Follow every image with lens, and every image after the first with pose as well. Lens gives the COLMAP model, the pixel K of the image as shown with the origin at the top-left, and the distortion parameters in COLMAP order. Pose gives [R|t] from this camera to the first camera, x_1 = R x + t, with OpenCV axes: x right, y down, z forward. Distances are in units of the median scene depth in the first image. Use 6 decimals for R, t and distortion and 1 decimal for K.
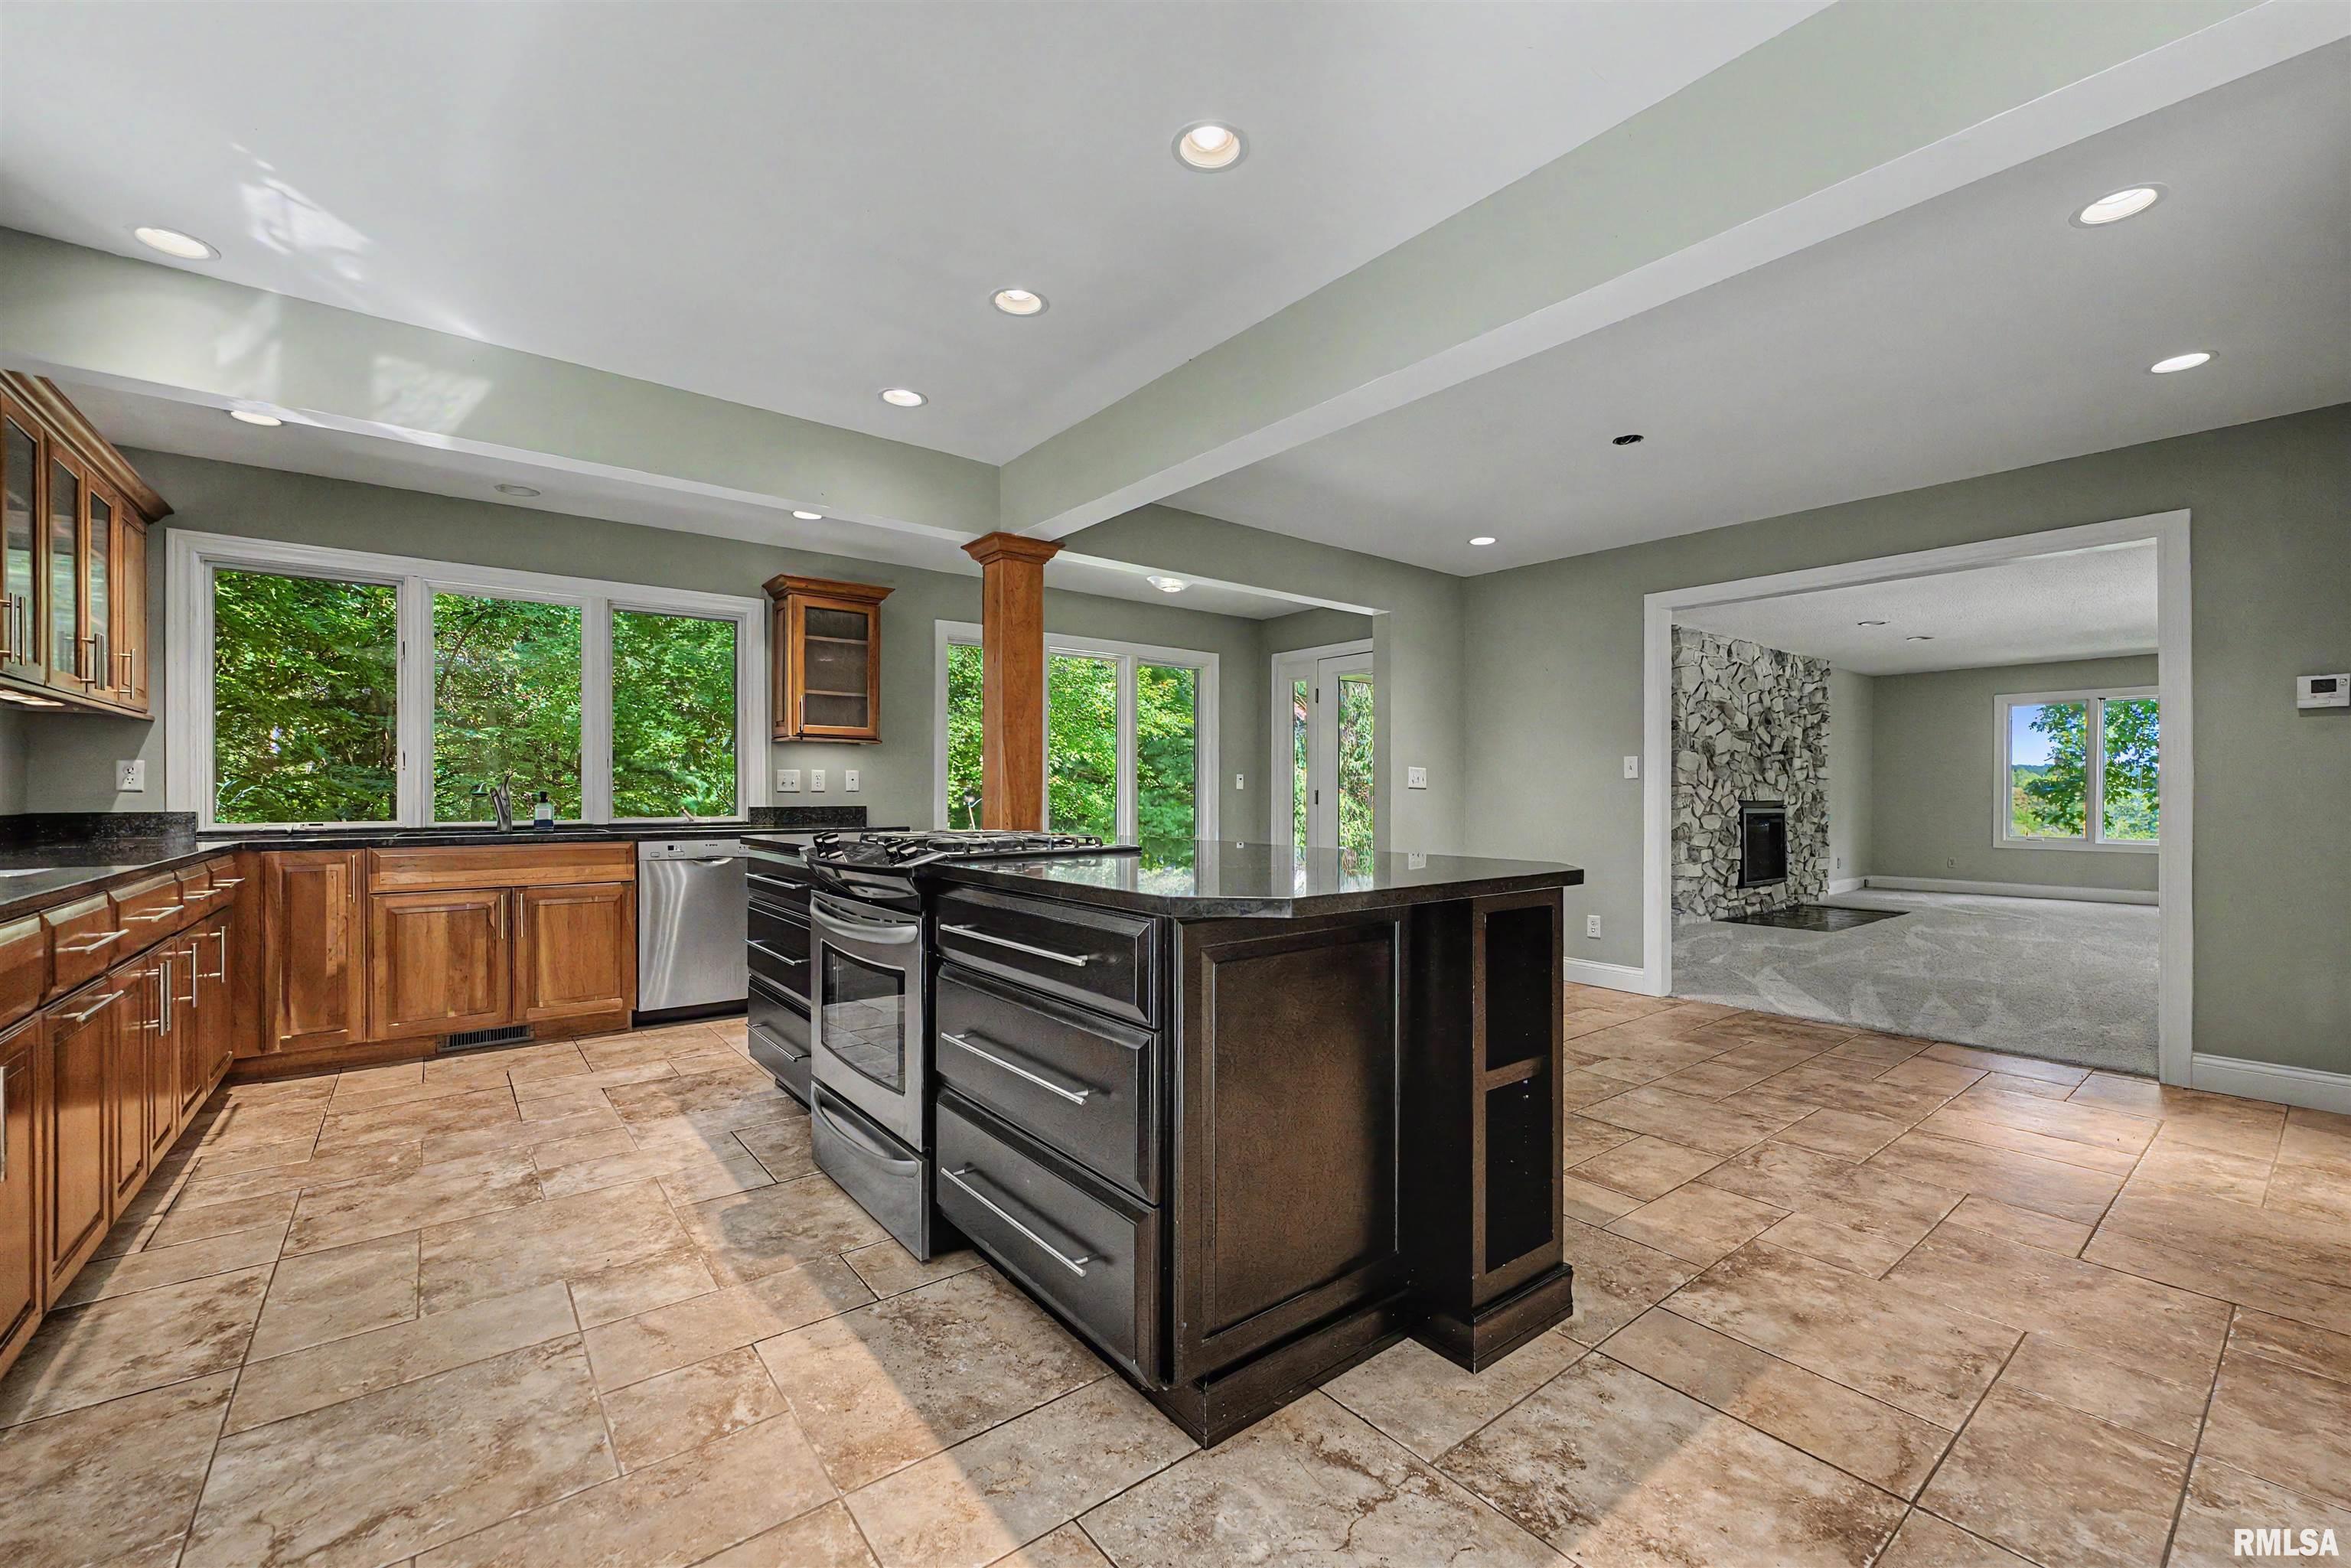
lens RADIAL K [[943.3, 0, 1180.8], [0, 943.3, 793.6], [0, 0, 1]] dist [-0.002054, -0.000493]
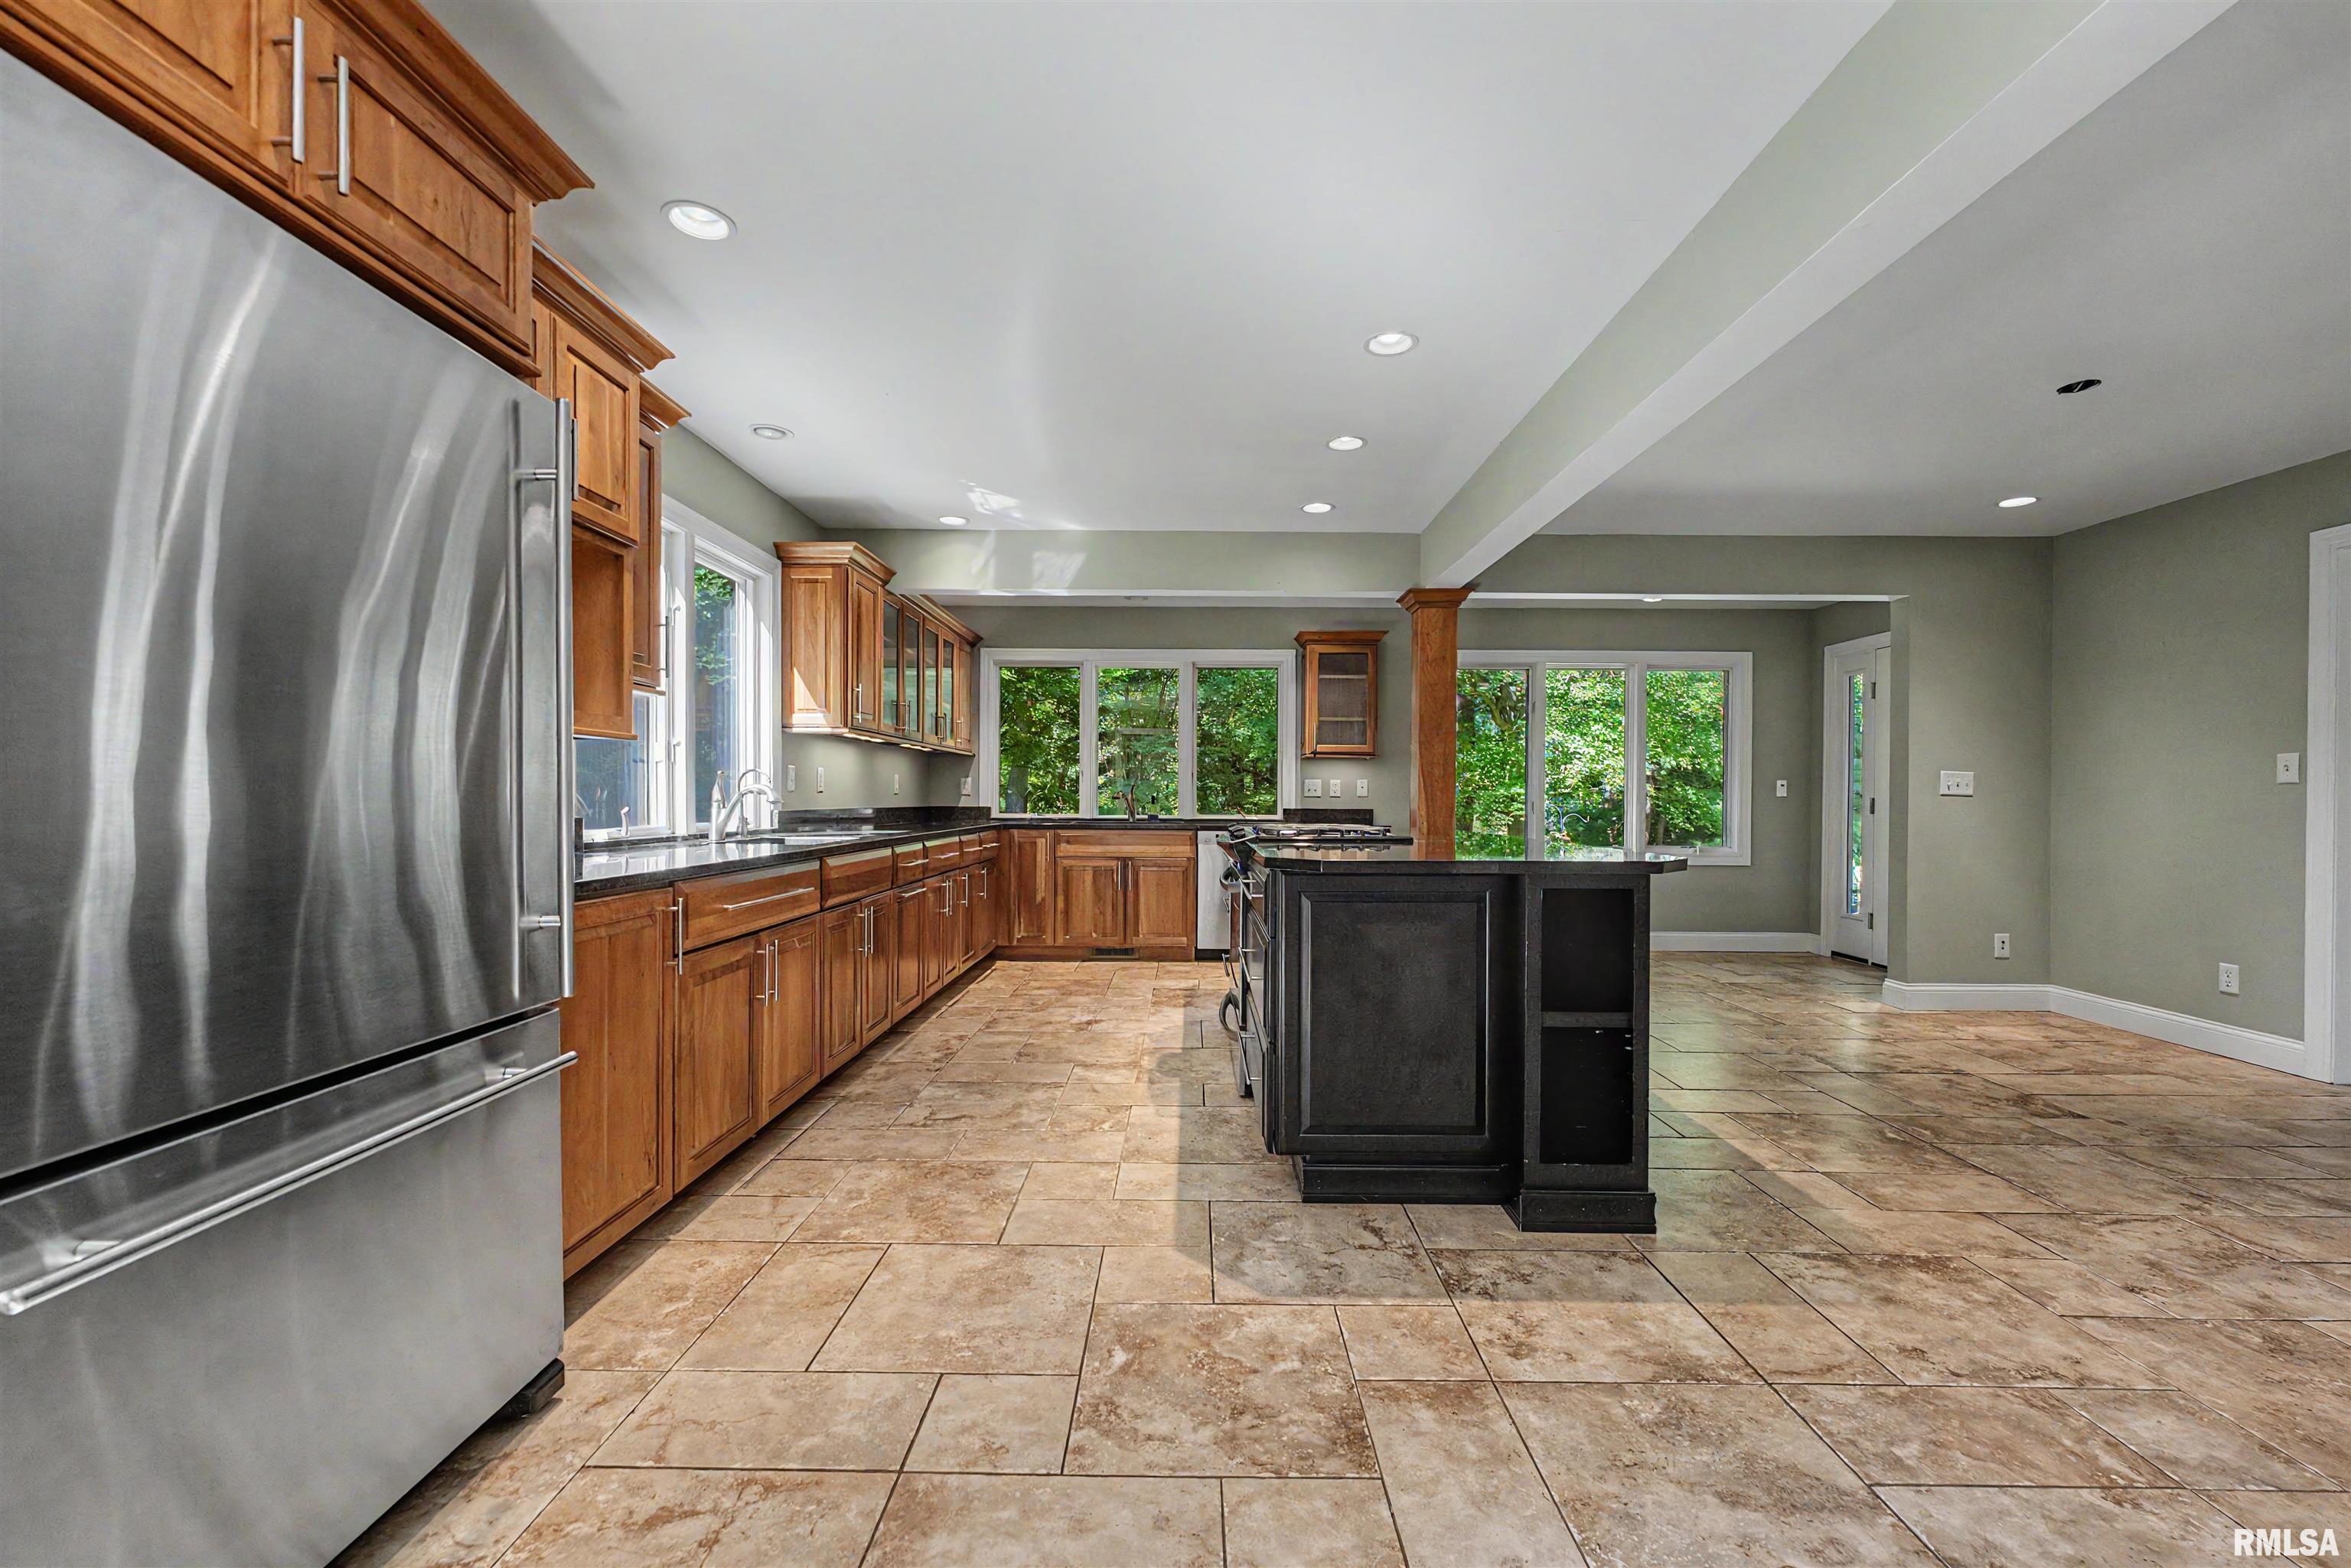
lens RADIAL K [[951.0, 0, 1186.7], [0, 951.0, 796.0], [0, 0, 1]] dist [-0.001379, -0.000248]
pose [[0.778472, 0.002704, -0.627673, 0.429973], [-0.006459, 0.999972, -0.003703, 0.003910], [0.627646, 0.006937, 0.778468, -0.191049]]
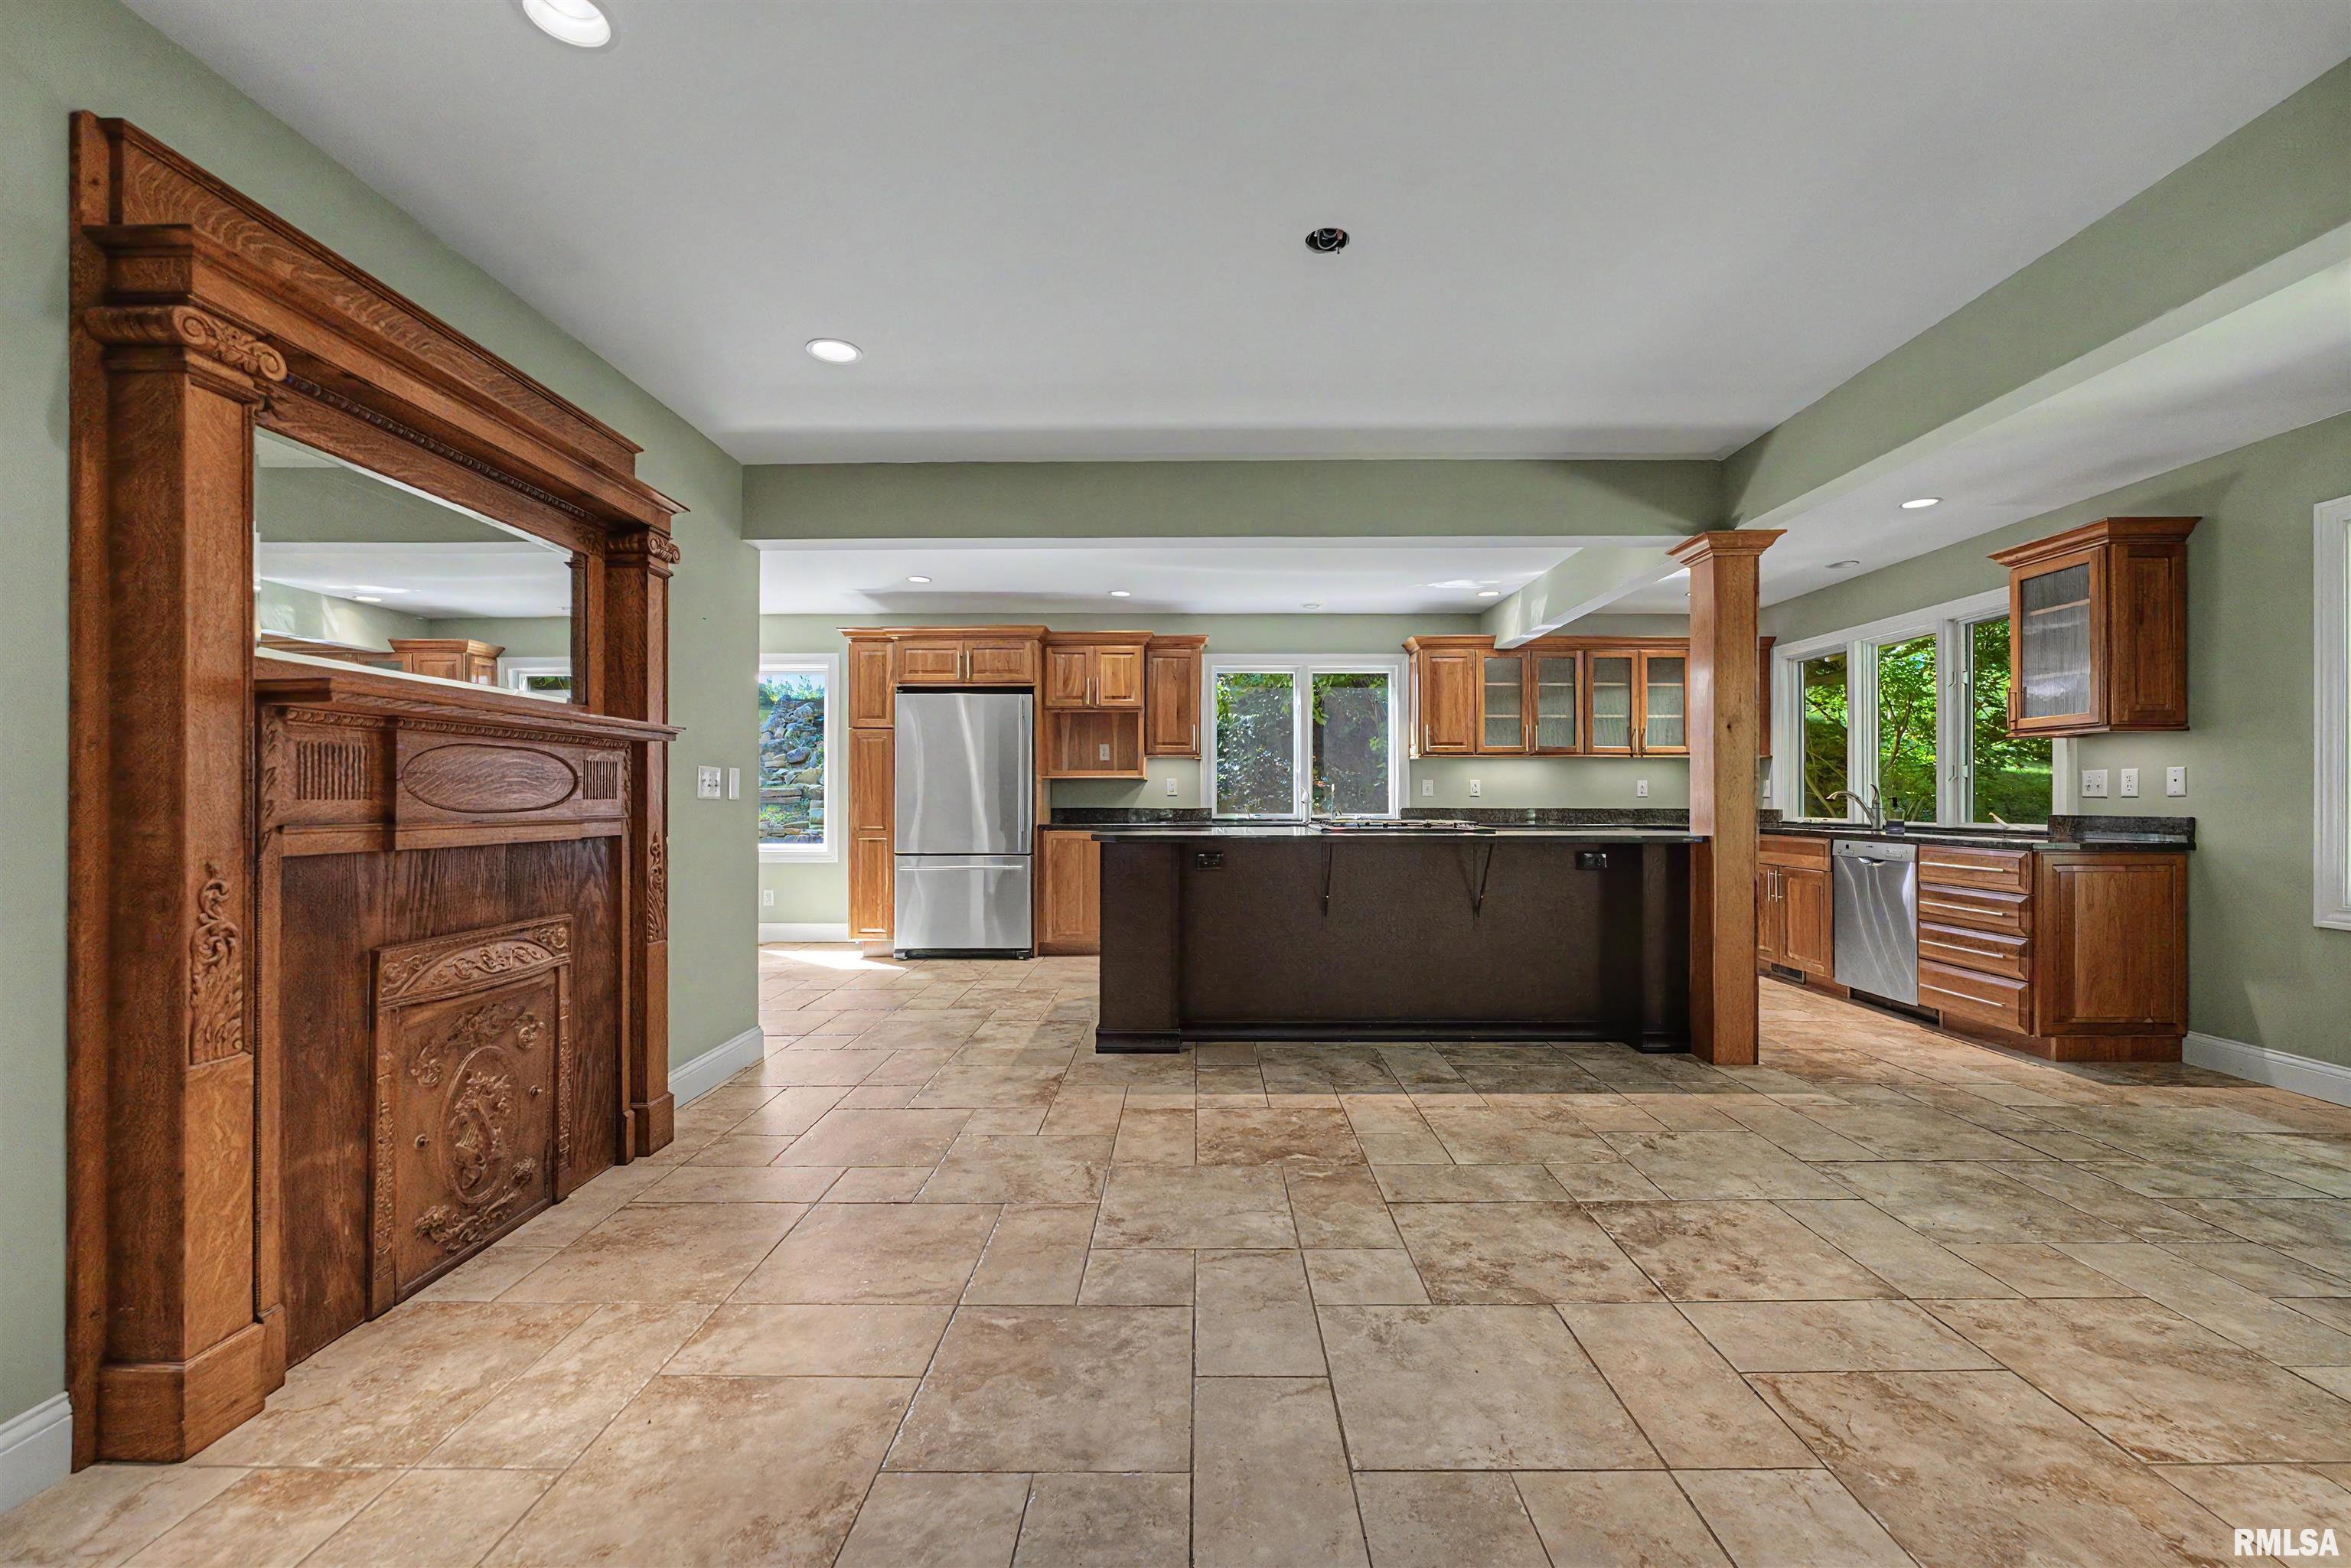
lens RADIAL K [[943.3, 0, 1180.8], [0, 943.3, 793.6], [0, 0, 1]] dist [-0.002054, -0.000493]
pose [[-0.630129, -0.006463, -0.776464, 1.137701], [-0.005191, 0.999978, -0.004111, 0.002674], [0.776473, 0.001440, -0.630148, 1.465119]]
